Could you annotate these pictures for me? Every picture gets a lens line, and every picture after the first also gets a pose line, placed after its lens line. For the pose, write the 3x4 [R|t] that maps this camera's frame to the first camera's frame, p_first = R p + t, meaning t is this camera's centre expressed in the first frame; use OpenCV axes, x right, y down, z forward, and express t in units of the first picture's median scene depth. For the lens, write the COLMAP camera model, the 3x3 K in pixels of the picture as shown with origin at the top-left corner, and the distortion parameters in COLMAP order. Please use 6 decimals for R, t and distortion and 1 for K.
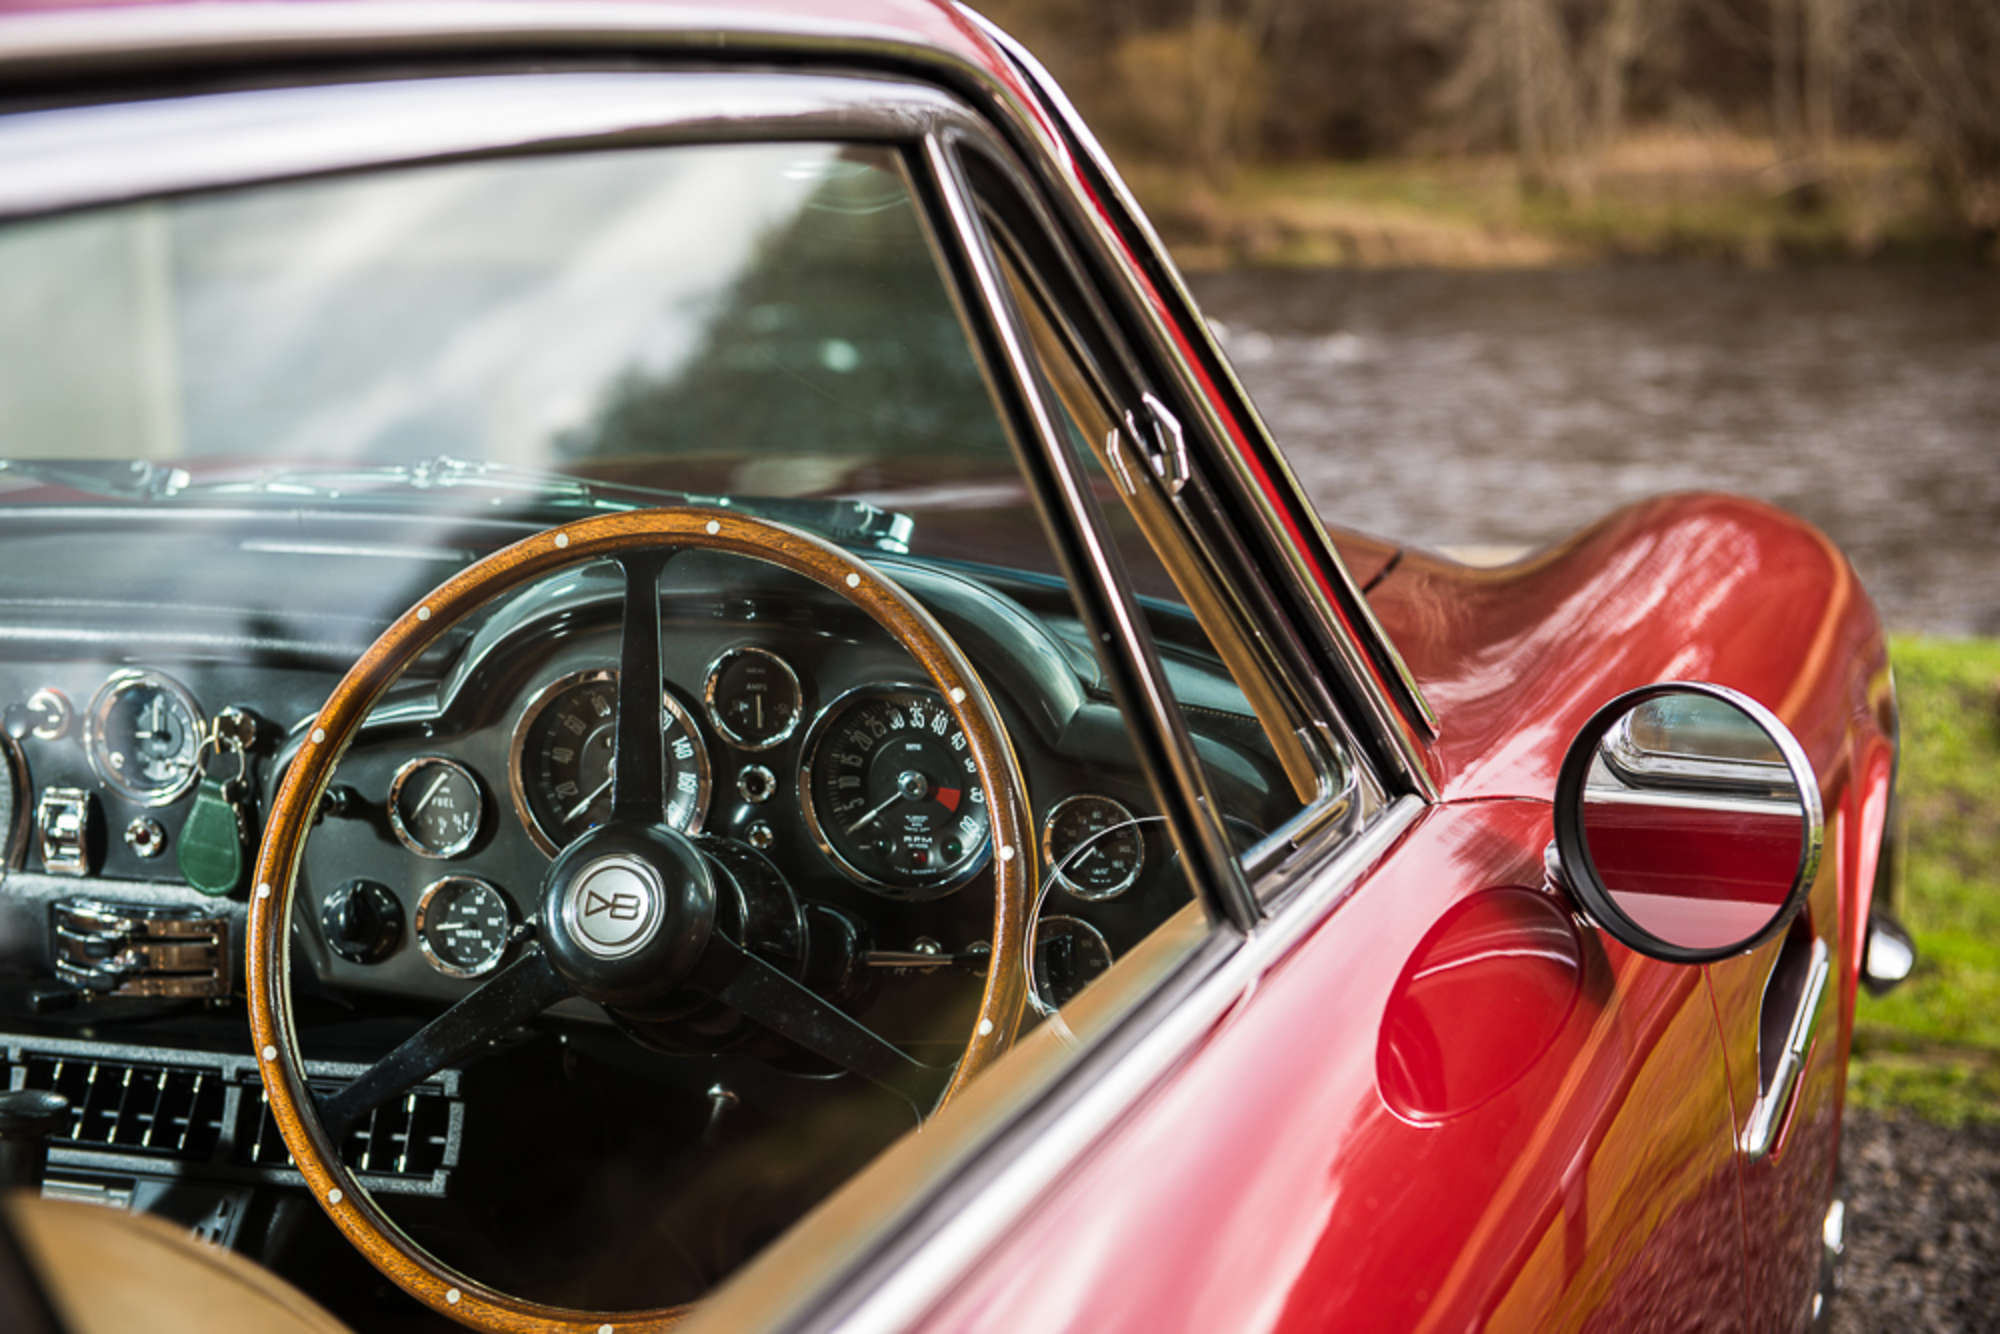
lens RADIAL K [[3317.2, 0, 1002.3], [0, 3317.2, 670.6], [0, 0, 1]] dist [0.043269, 0.000000]
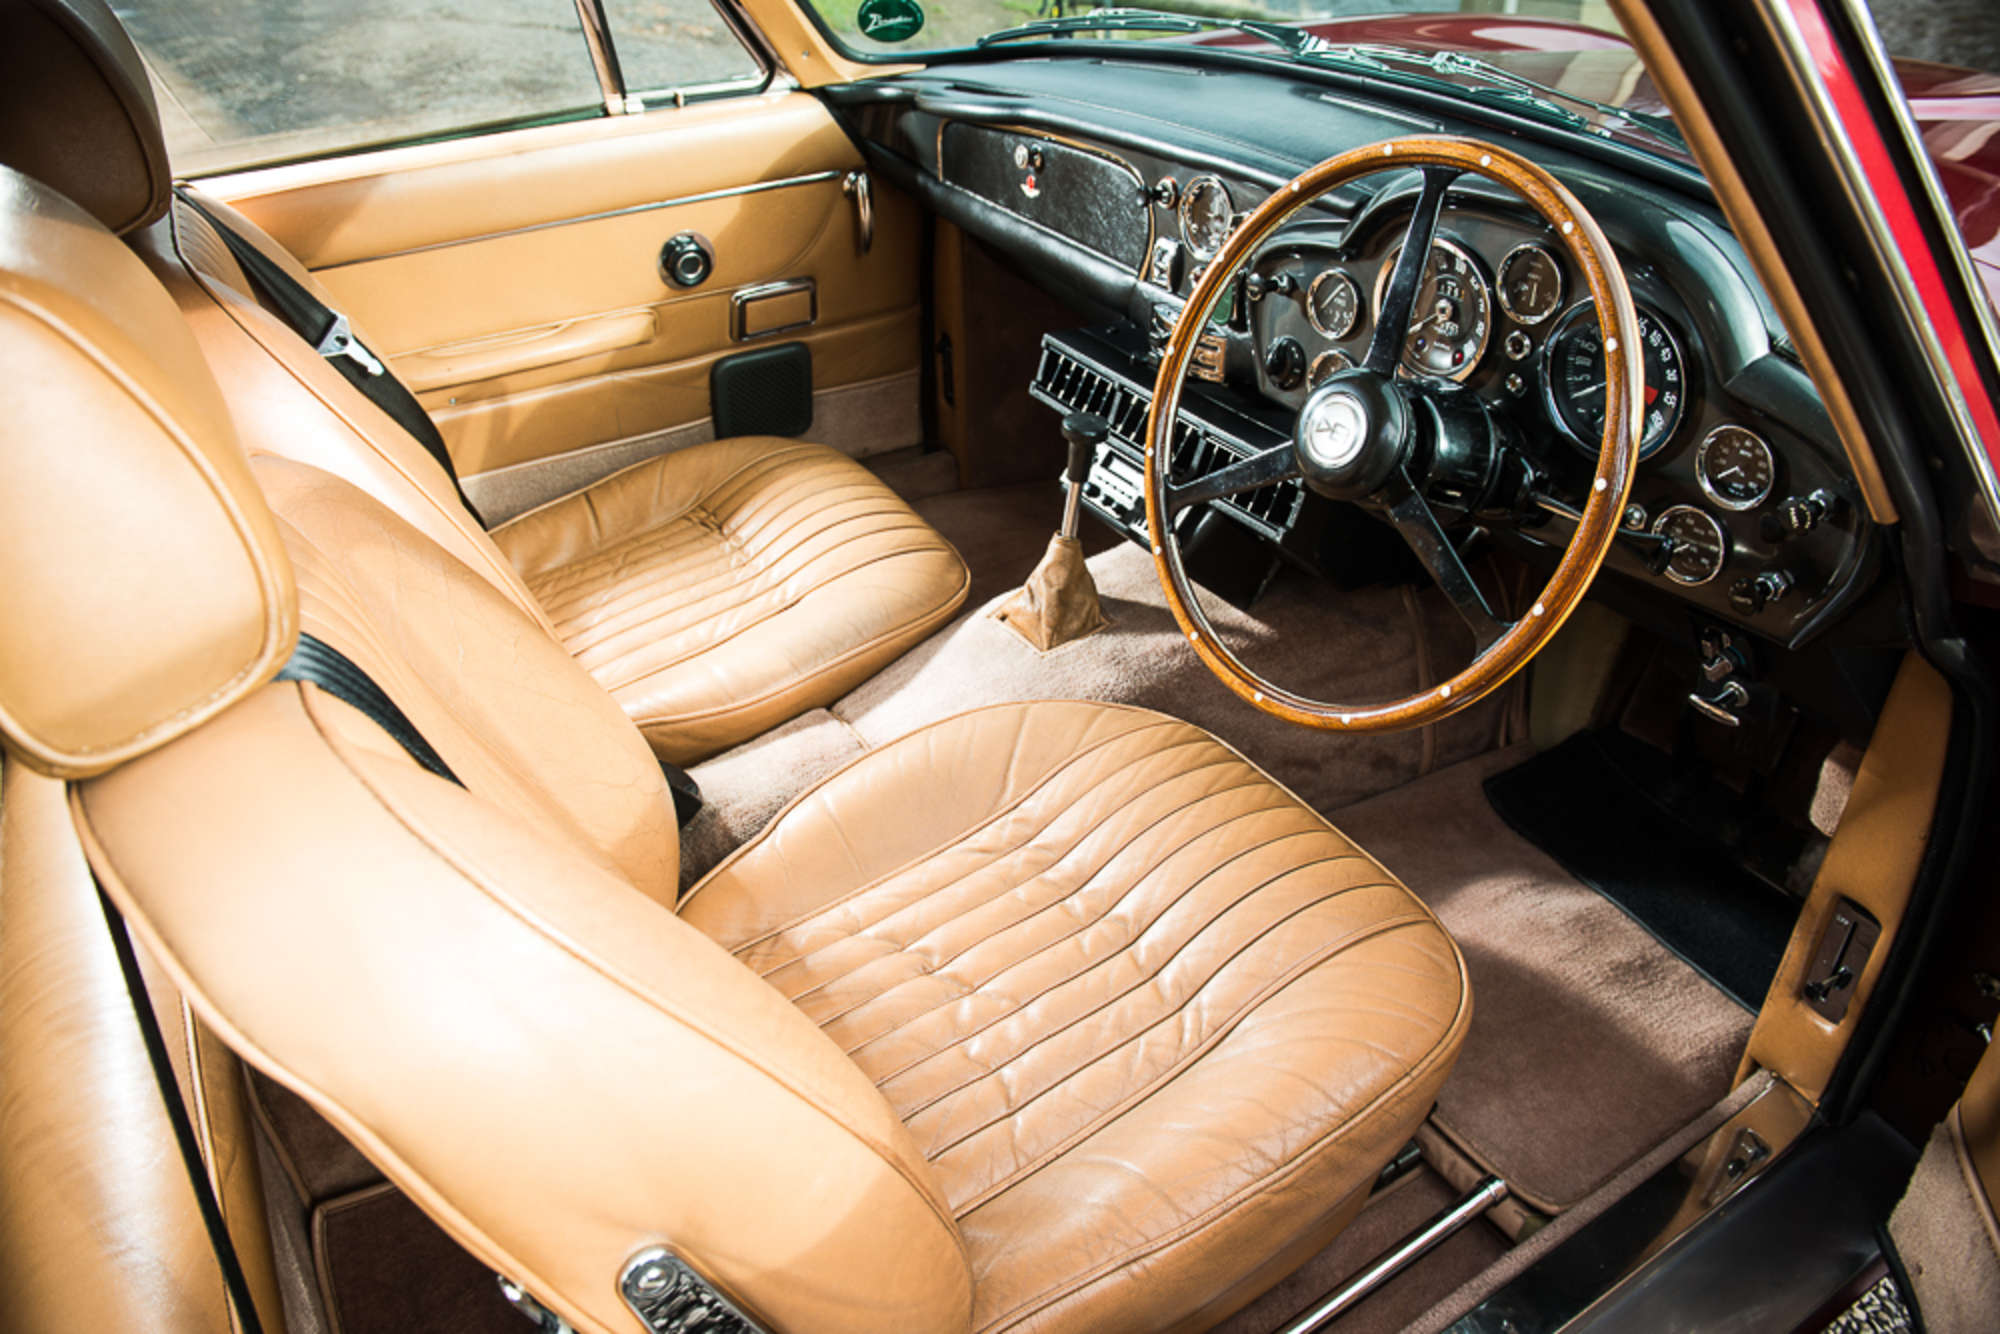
lens RADIAL K [[1340.1, 0, 999.3], [0, 1340.1, 673.1], [0, 0, 1]] dist [-0.061165, 0.001393]
pose [[0.770337, 0.360086, -0.526231, 0.092406], [-0.105481, 0.885876, 0.451771, -0.066839], [0.628852, -0.292508, 0.720405, 0.391203]]
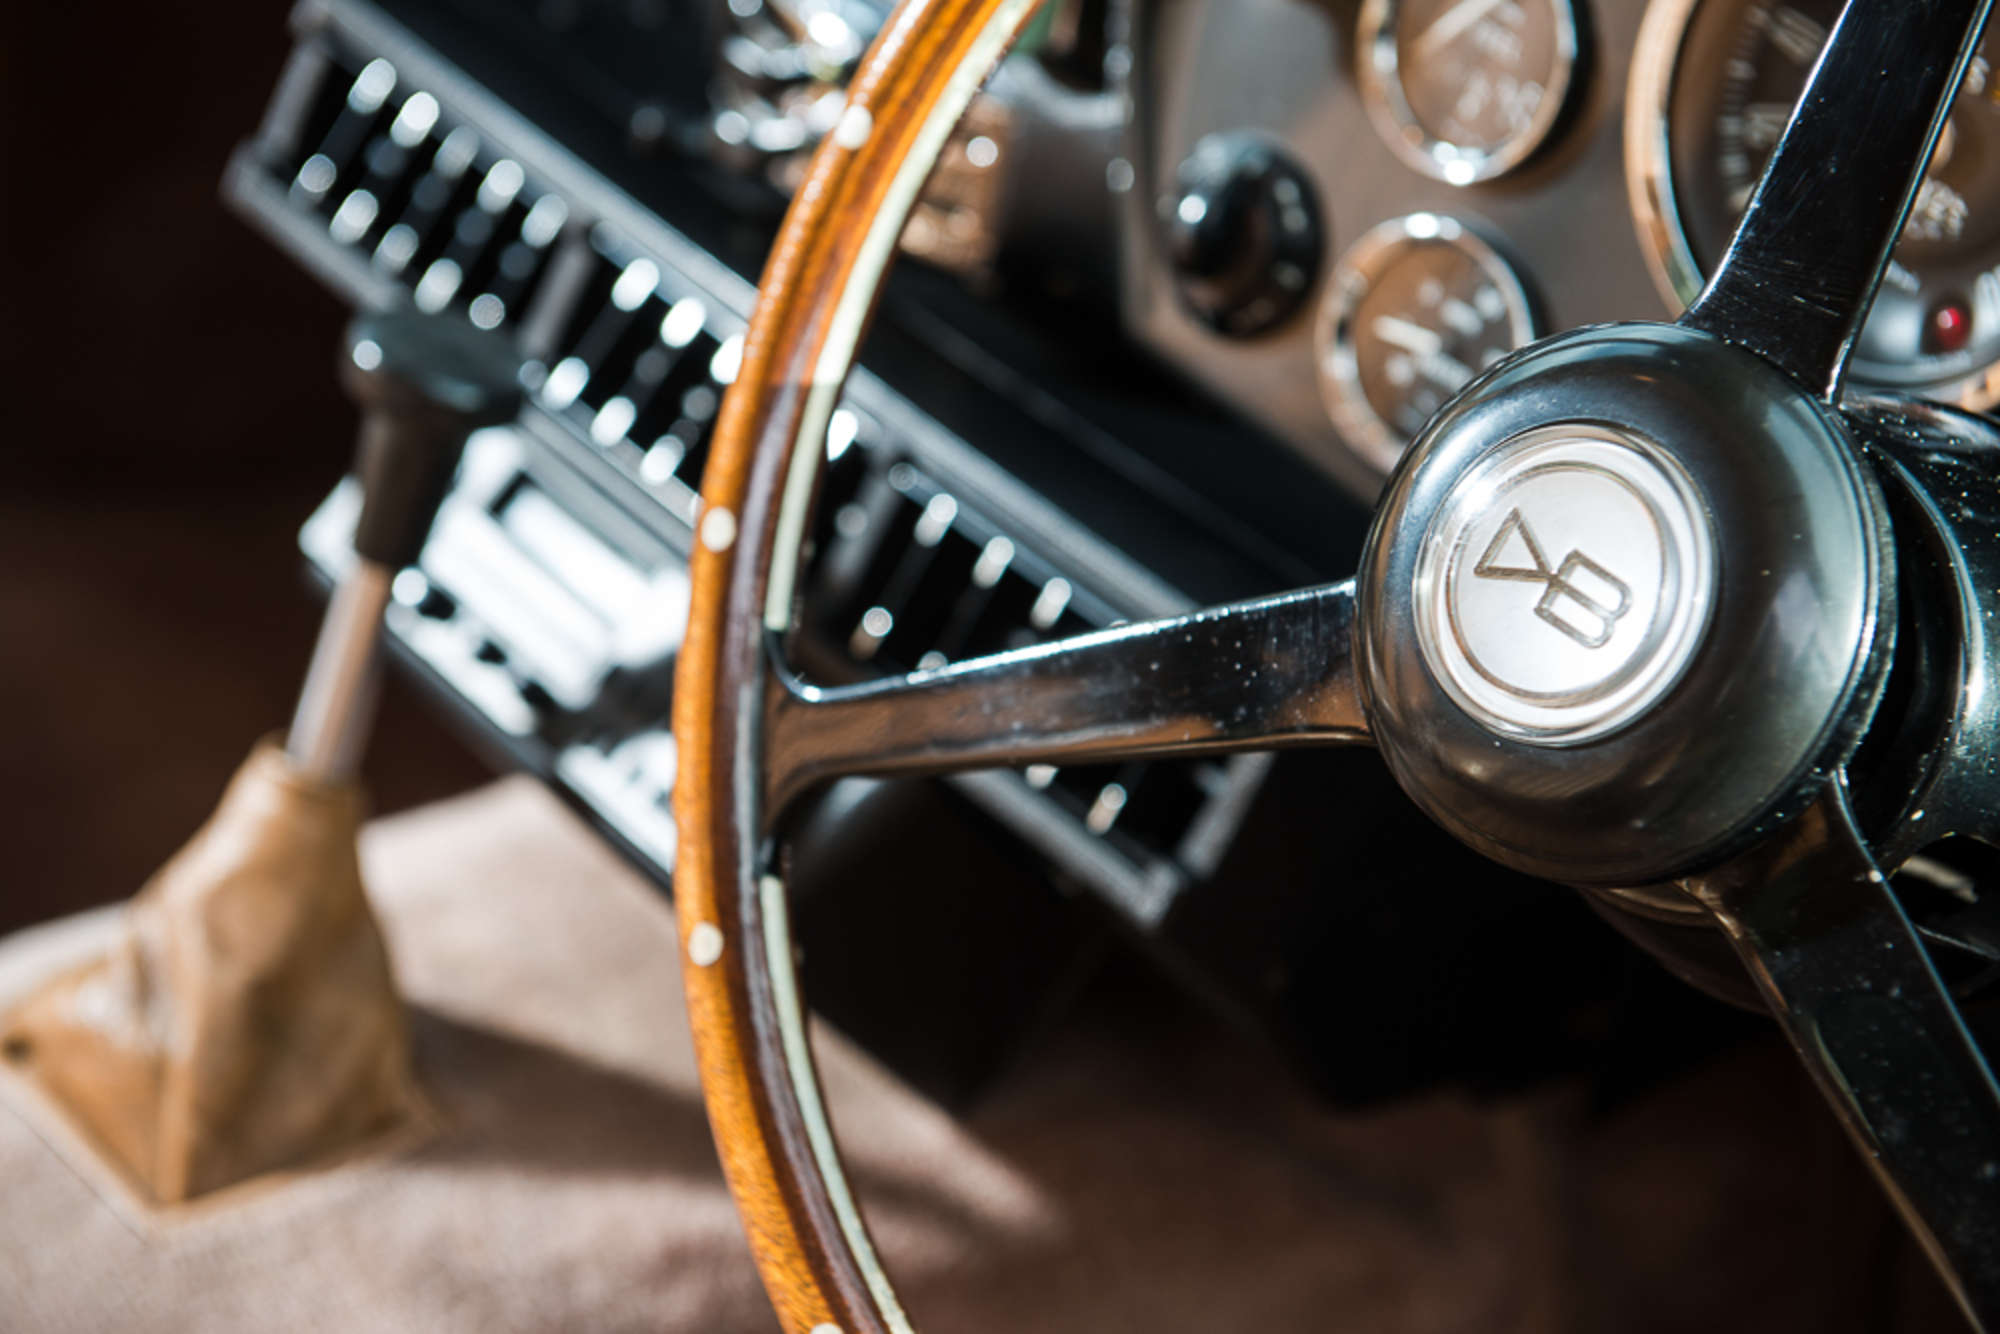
lens RADIAL K [[3869.7, 0, 1002.1], [0, 3869.7, 661.5], [0, 0, 1]] dist [0.158449, 0.000000]
pose [[0.834639, 0.411845, -0.365733, -0.015413], [-0.302280, 0.897576, 0.320911, -0.024826], [0.460439, -0.157291, 0.873645, 0.531353]]
